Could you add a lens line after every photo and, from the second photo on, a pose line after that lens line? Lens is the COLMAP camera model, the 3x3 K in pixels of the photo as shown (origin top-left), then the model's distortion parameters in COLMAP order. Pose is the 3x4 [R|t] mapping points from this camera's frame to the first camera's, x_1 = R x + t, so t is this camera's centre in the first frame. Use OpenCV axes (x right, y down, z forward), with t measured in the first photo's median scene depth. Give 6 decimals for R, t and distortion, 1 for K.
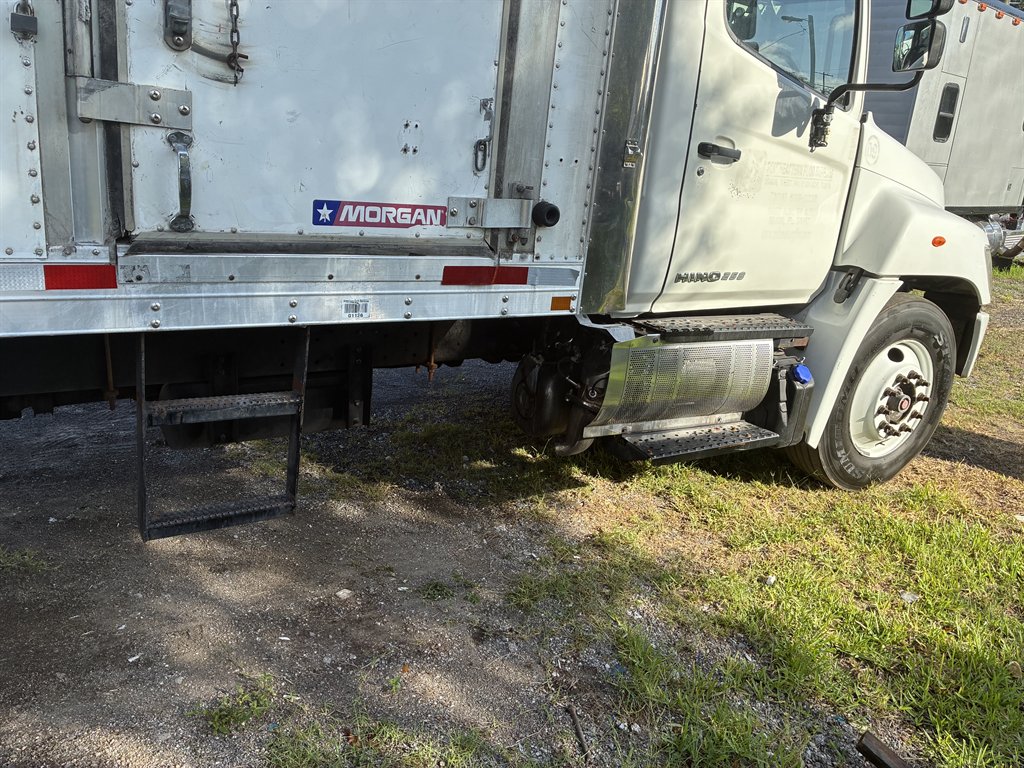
lens RADIAL K [[781.4, 0, 512.0], [0, 781.4, 384.0], [0, 0, 1]] dist [0.006929, 0.002494]
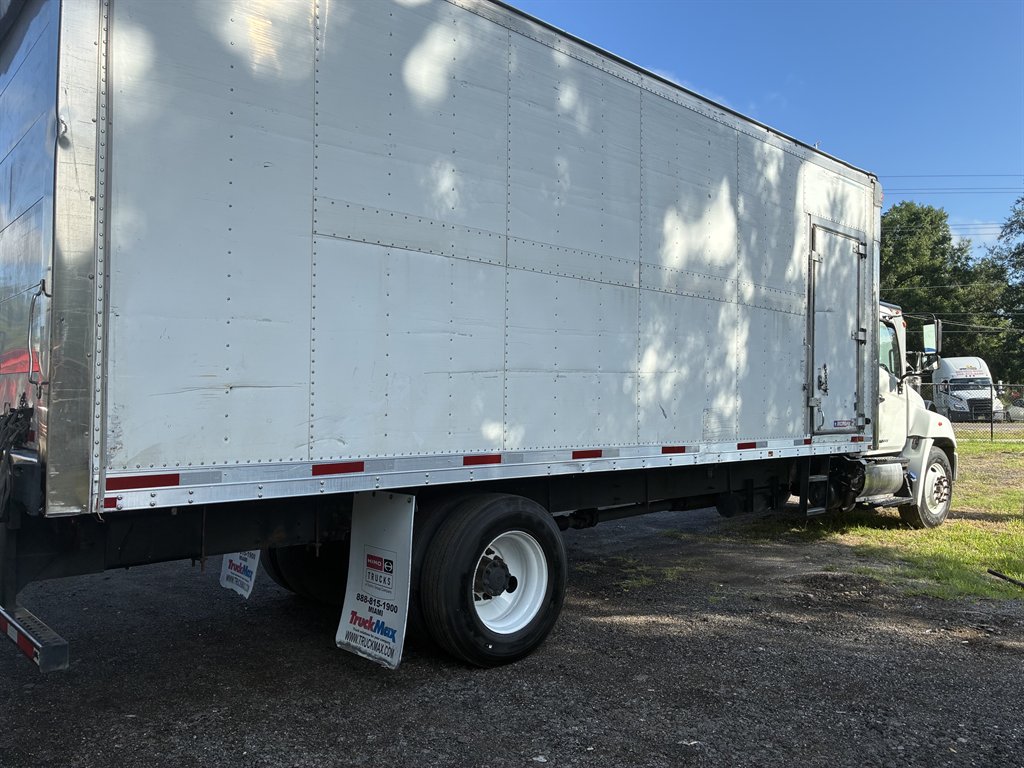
lens RADIAL K [[790.4, 0, 512.0], [0, 790.4, 384.0], [0, 0, 1]] dist [0.000467, 0.000260]
pose [[0.980581, -0.085346, 0.176570, -1.396846], [0.136282, 0.943974, -0.300567, 0.311815], [-0.141026, 0.318794, 0.937274, -1.413494]]
